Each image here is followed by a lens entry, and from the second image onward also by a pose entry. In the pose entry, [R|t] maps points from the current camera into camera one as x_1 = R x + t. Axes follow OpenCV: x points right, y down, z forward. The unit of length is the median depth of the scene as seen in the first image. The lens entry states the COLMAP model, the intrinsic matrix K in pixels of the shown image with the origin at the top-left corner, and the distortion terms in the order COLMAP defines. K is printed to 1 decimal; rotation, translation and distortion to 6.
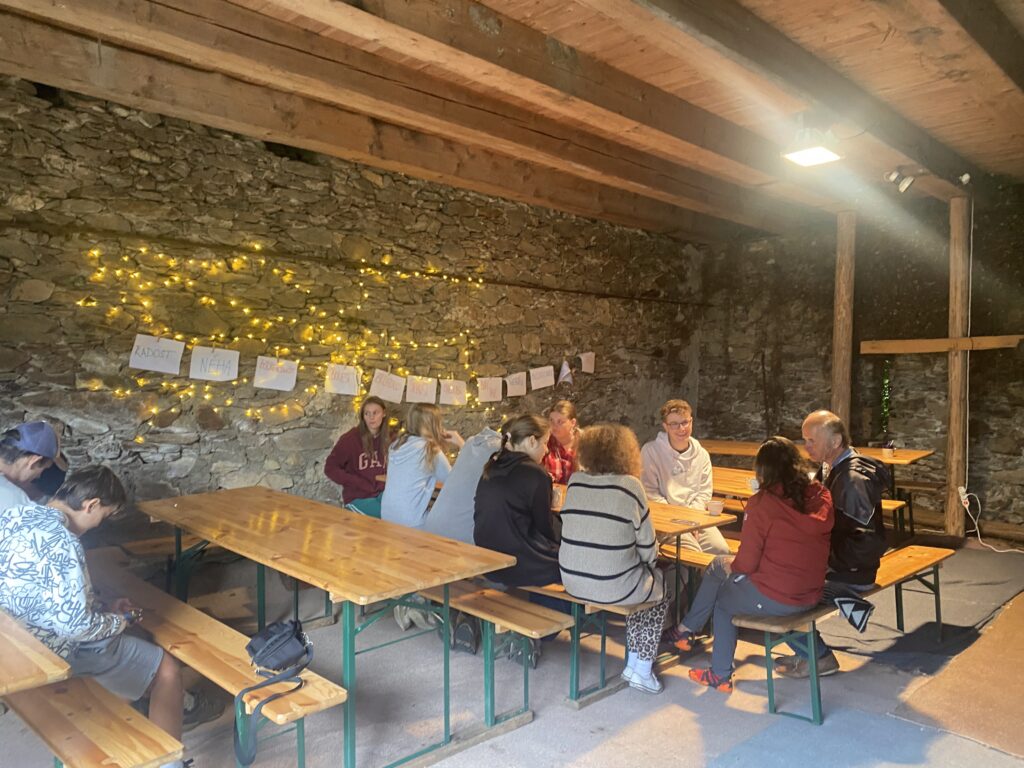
lens RADIAL K [[773.1, 0, 510.2], [0, 773.1, 385.8], [0, 0, 1]] dist [0.003853, 0.001043]
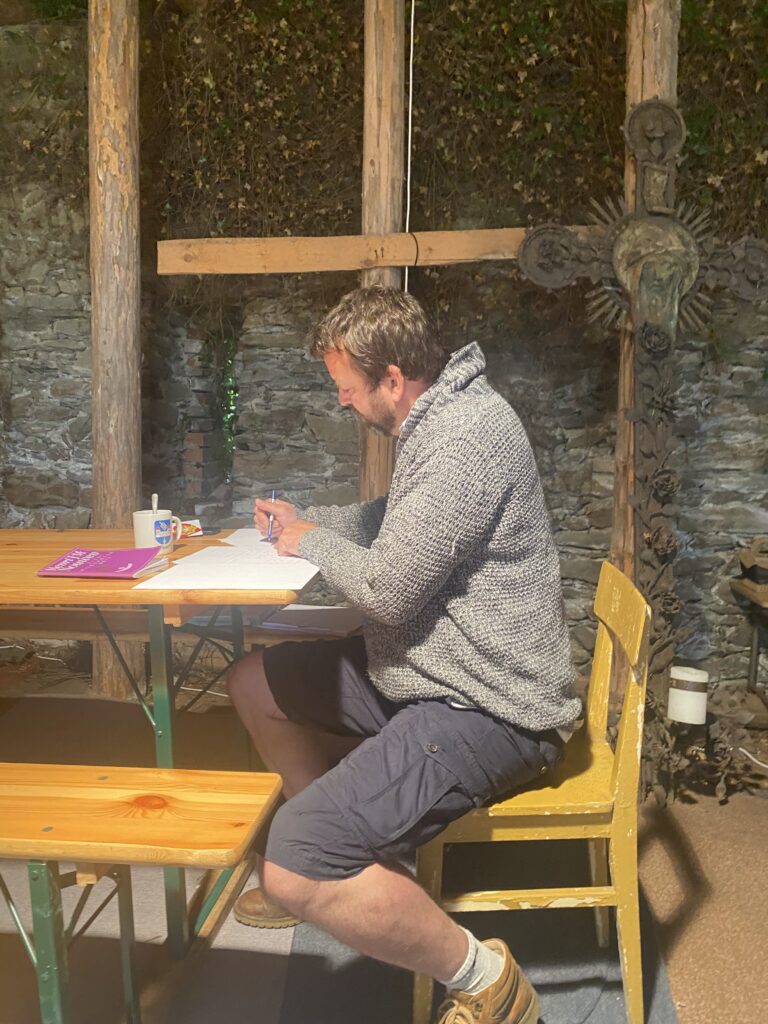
lens RADIAL K [[773.1, 0, 385.3], [0, 773.1, 512.7], [0, 0, 1]] dist [0.003853, 0.001043]
pose [[0.807002, -0.051882, 0.588265, 0.295325], [0.006269, 0.996830, 0.079315, 0.042954], [-0.590515, -0.060320, 0.804769, 0.586740]]
